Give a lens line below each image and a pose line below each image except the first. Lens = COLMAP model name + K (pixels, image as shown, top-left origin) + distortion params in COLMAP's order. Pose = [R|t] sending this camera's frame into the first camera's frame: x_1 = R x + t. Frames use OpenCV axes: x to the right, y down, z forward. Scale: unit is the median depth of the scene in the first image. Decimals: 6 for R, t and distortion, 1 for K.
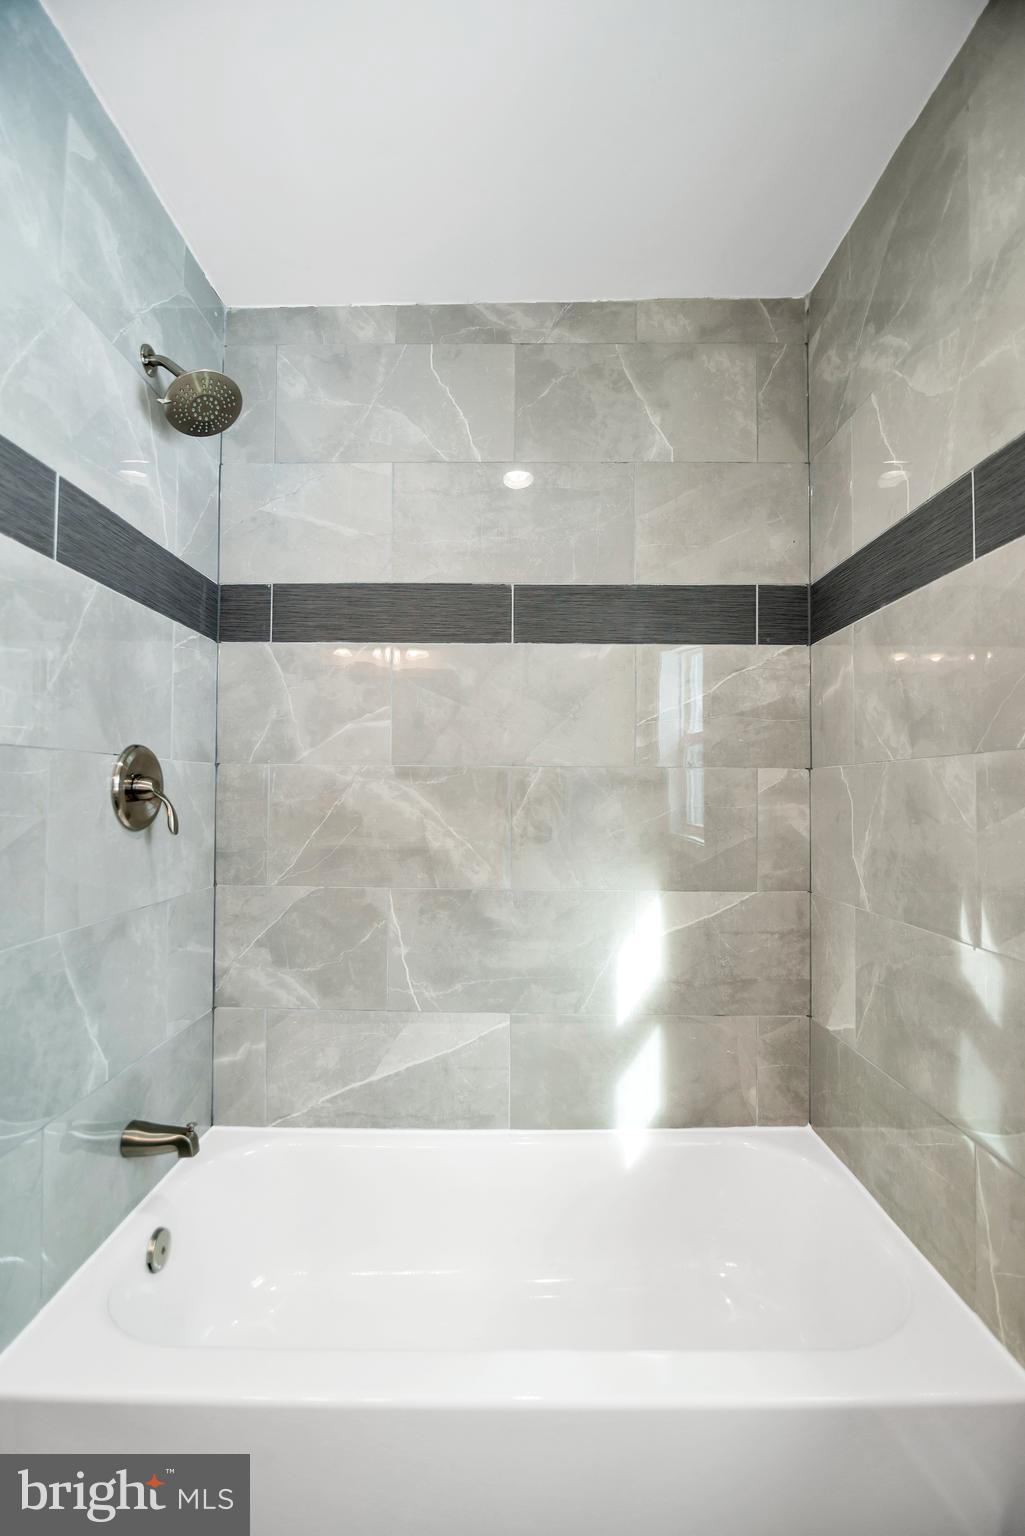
lens RADIAL K [[659.1, 0, 513.1], [0, 659.1, 773.7], [0, 0, 1]] dist [0.000234, -0.000238]
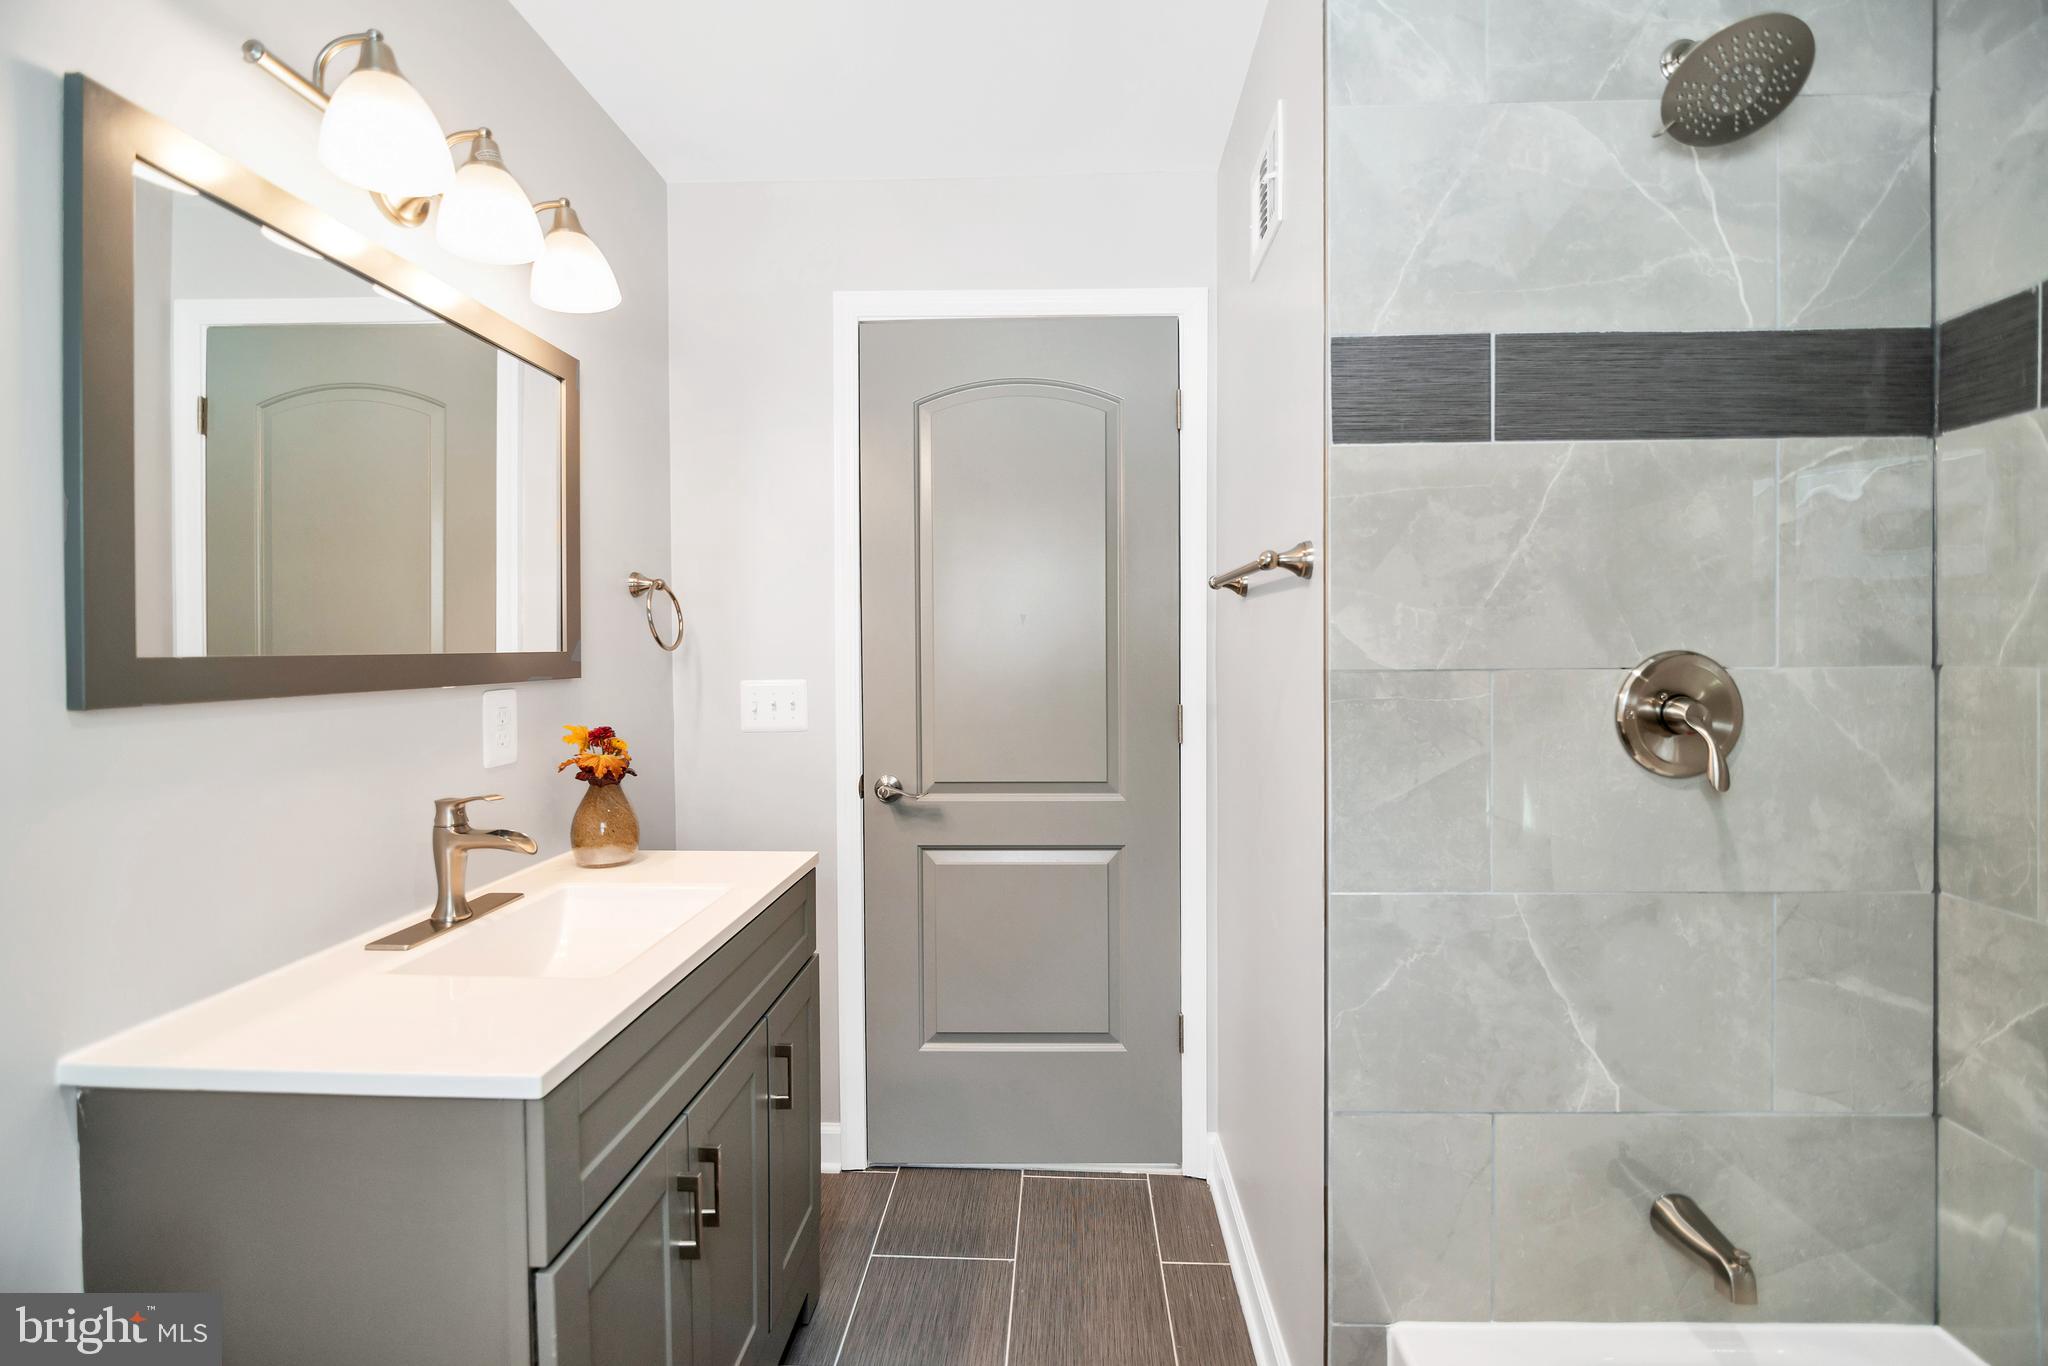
lens RADIAL K [[937.7, 0, 1064.3], [0, 937.7, 671.3], [0, 0, 1]] dist [0.001123, -0.005076]
pose [[-0.012174, 0.014570, -0.999820, 0.392106], [0.033284, 0.999346, 0.014158, -0.055857], [0.999372, -0.033105, -0.012651, 0.374898]]
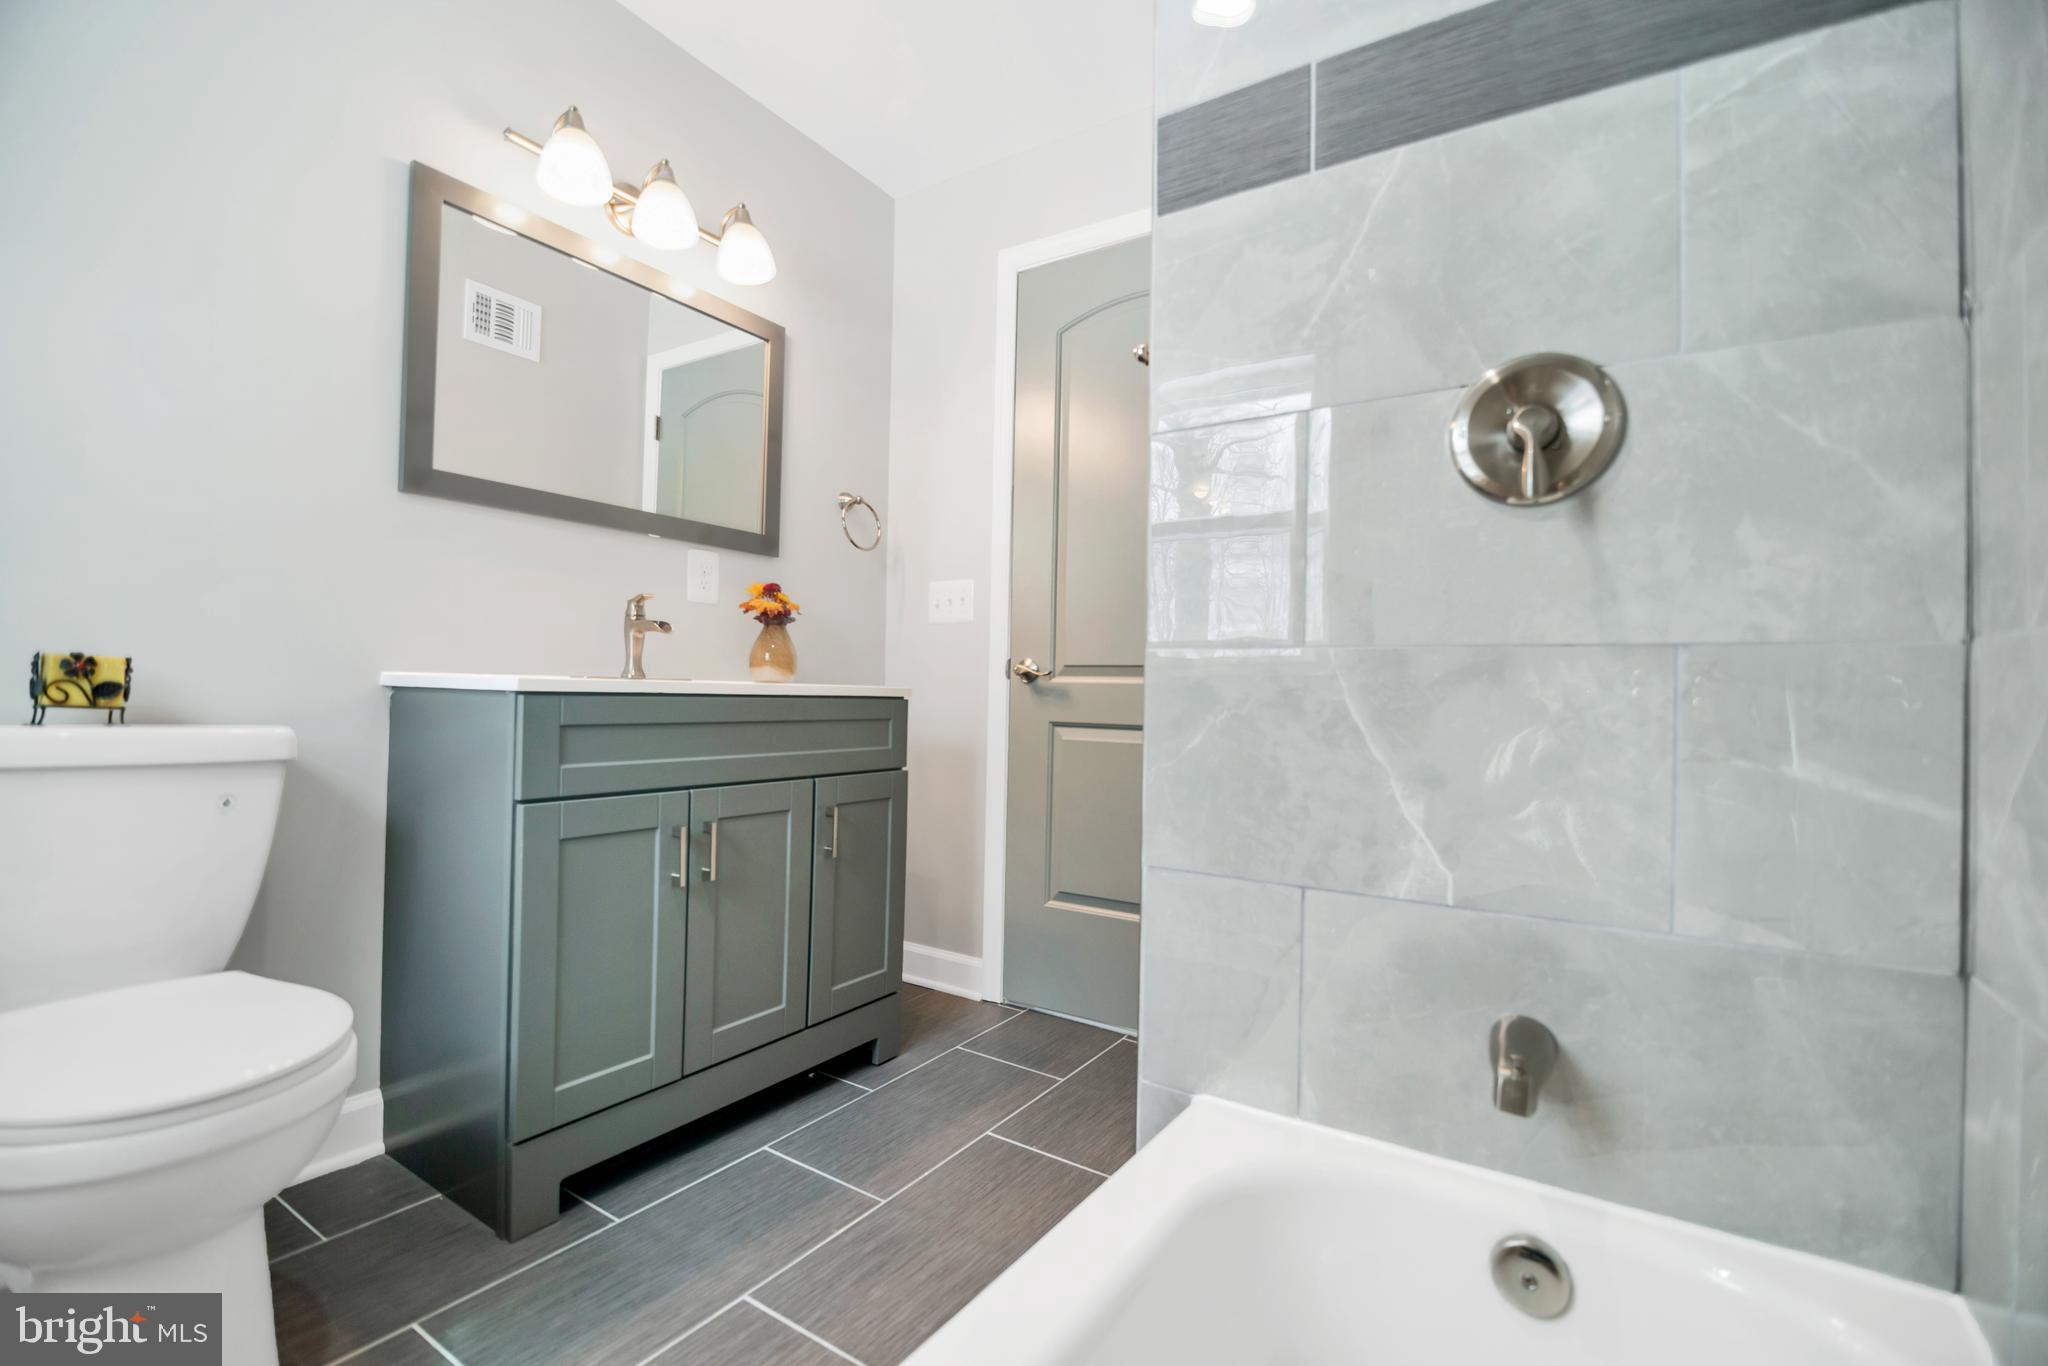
lens RADIAL K [[926.0, 0, 1024.0], [0, 926.0, 683.0], [0, 0, 1]] dist [-0.000101, -0.003383]
pose [[-0.543970, -0.039053, -0.838195, 0.316111], [-0.003331, 0.999009, -0.044384, 0.269228], [0.839098, -0.021352, -0.543561, 1.038975]]
